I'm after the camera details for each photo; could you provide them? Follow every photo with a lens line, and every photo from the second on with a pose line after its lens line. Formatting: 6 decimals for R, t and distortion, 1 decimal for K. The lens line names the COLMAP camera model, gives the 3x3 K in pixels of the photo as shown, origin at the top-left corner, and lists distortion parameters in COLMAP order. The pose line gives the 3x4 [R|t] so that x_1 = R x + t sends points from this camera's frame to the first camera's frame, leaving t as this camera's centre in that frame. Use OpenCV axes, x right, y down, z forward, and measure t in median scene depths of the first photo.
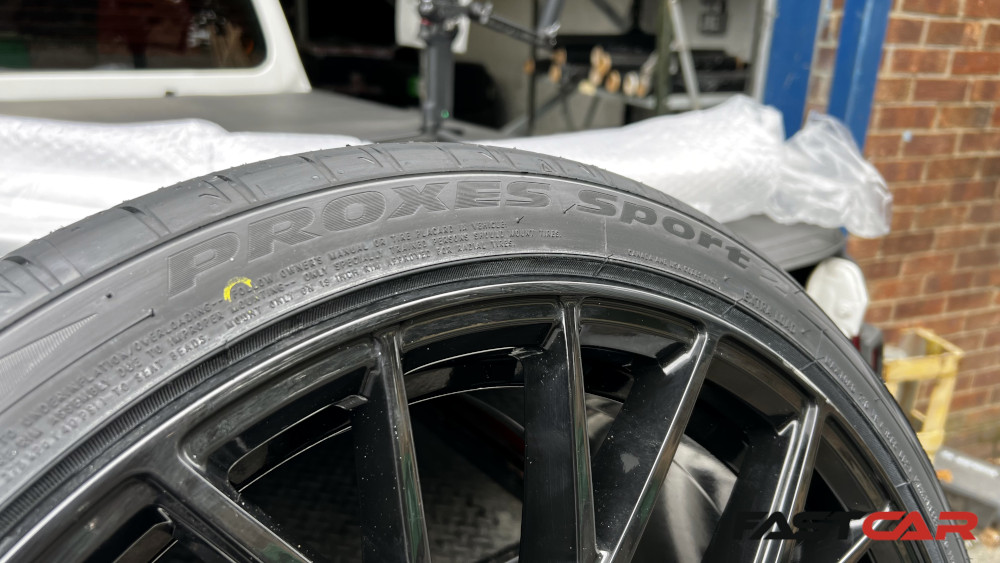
lens RADIAL K [[812.1, 0, 488.2], [0, 812.1, 282.2], [0, 0, 1]] dist [0.038259, -0.105017]
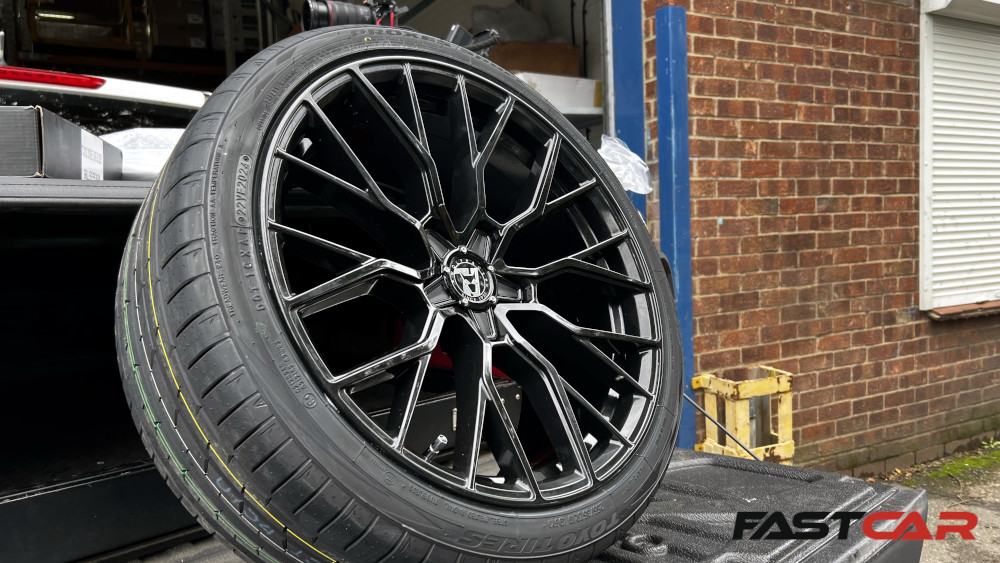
lens RADIAL K [[768.3, 0, 500.0], [0, 768.3, 281.5], [0, 0, 1]] dist [0.026514, -0.000850]
pose [[0.991003, -0.079963, 0.107331, -0.019236], [0.104601, 0.963008, -0.248344, 0.231306], [-0.083502, 0.257337, 0.962707, -0.250151]]
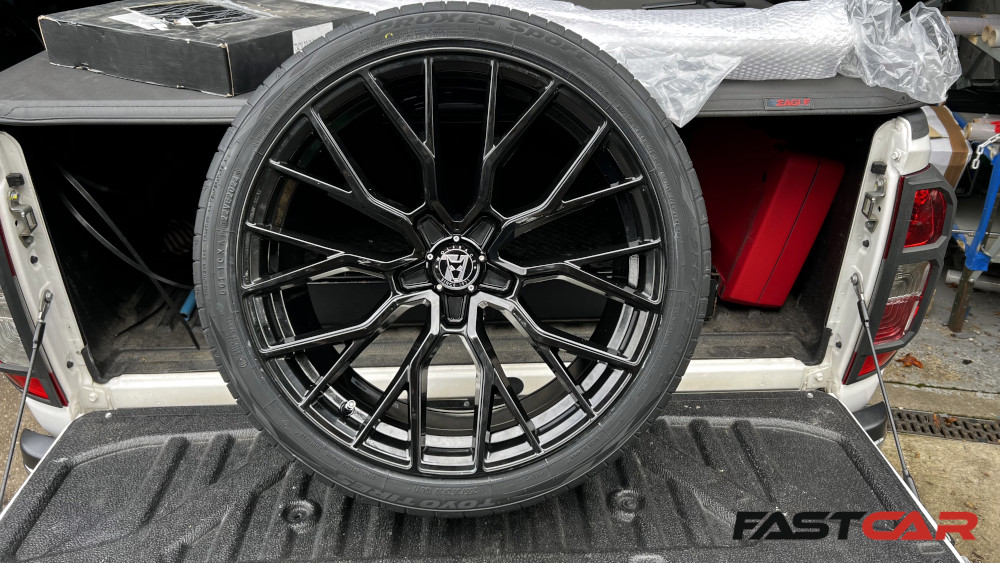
lens RADIAL K [[782.5, 0, 509.6], [0, 782.5, 295.6], [0, 0, 1]] dist [-0.006873, -0.000877]
pose [[0.824848, 0.253510, -0.505331, 0.279627], [-0.156425, 0.961271, 0.226912, 0.031022], [0.543284, -0.108121, 0.832558, -0.230784]]
